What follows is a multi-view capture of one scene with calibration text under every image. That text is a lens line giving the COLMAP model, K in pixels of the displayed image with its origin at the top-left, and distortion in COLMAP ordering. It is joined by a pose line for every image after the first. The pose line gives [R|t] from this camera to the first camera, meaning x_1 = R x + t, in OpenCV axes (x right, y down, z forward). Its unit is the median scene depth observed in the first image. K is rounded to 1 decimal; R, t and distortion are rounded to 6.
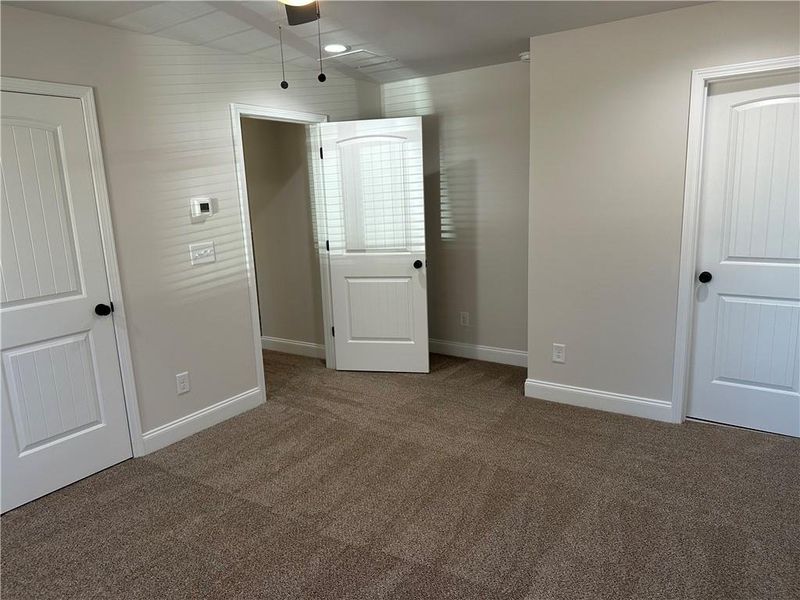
lens RADIAL K [[561.7, 0, 389.8], [0, 561.7, 305.5], [0, 0, 1]] dist [0.093381, -0.156664]
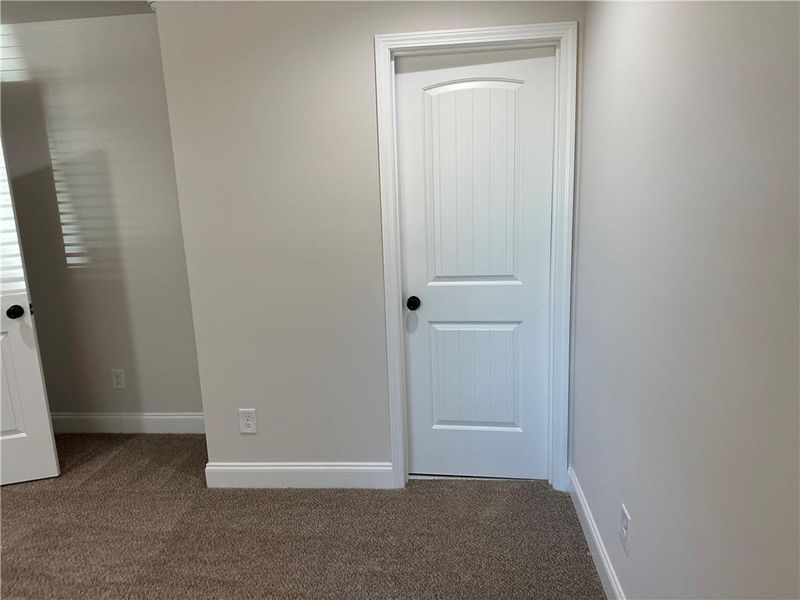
lens RADIAL K [[561.7, 0, 389.8], [0, 561.7, 305.5], [0, 0, 1]] dist [0.093381, -0.156664]
pose [[0.878607, -0.094465, 0.468109, 0.124028], [0.099116, 0.994966, 0.014751, -0.049876], [-0.467146, 0.033437, 0.883548, 0.255151]]
